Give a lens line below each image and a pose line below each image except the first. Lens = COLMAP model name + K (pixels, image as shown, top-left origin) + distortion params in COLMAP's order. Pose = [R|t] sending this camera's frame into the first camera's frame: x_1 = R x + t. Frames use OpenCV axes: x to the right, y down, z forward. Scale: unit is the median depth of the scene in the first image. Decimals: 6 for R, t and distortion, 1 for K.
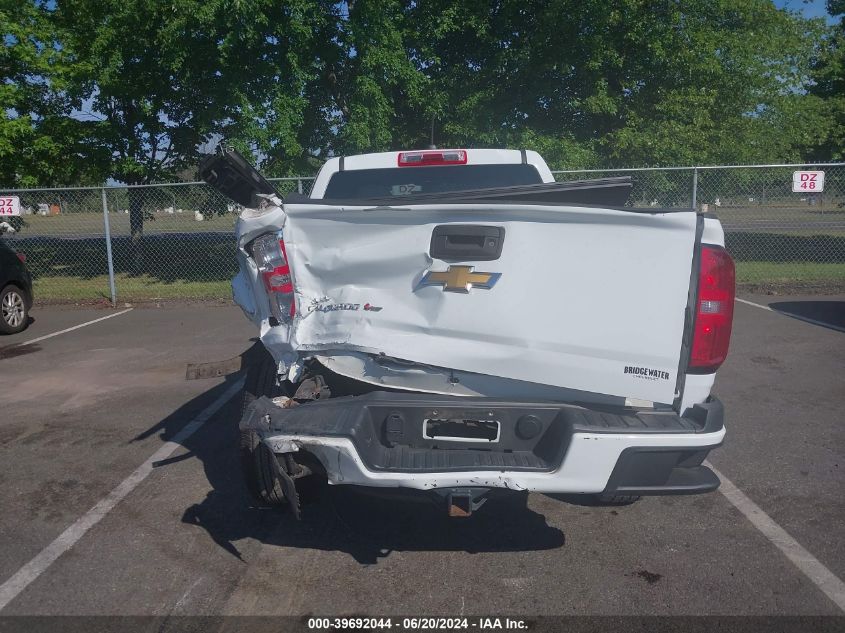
lens RADIAL K [[610.5, 0, 421.8], [0, 610.5, 347.4], [0, 0, 1]] dist [0.013234, -0.006536]
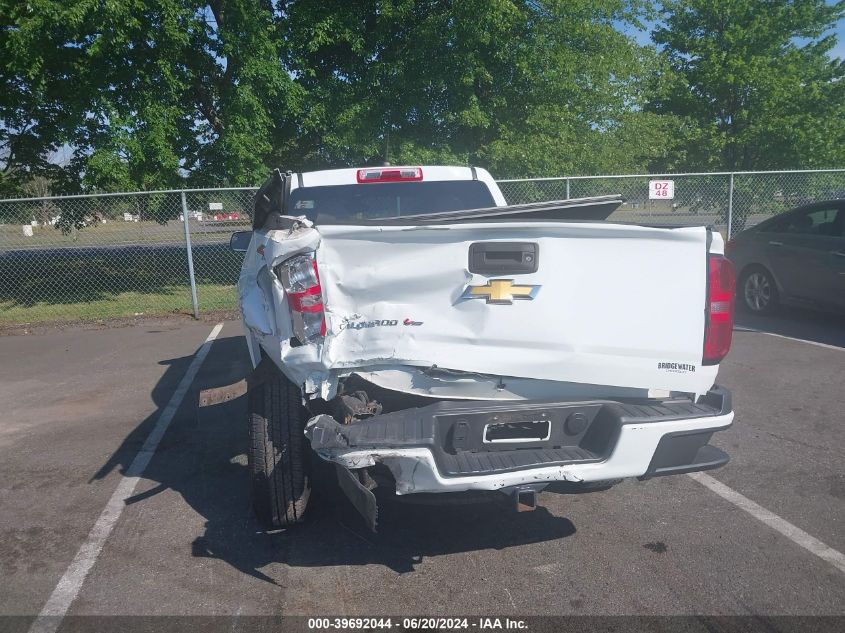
lens RADIAL K [[611.7, 0, 422.6], [0, 611.7, 341.9], [0, 0, 1]] dist [0.004400, 0.010831]
pose [[0.979953, -0.056788, 0.190964, -0.250938], [0.061343, 0.997954, -0.018023, -0.011348], [-0.189550, 0.029376, 0.981432, -0.027875]]
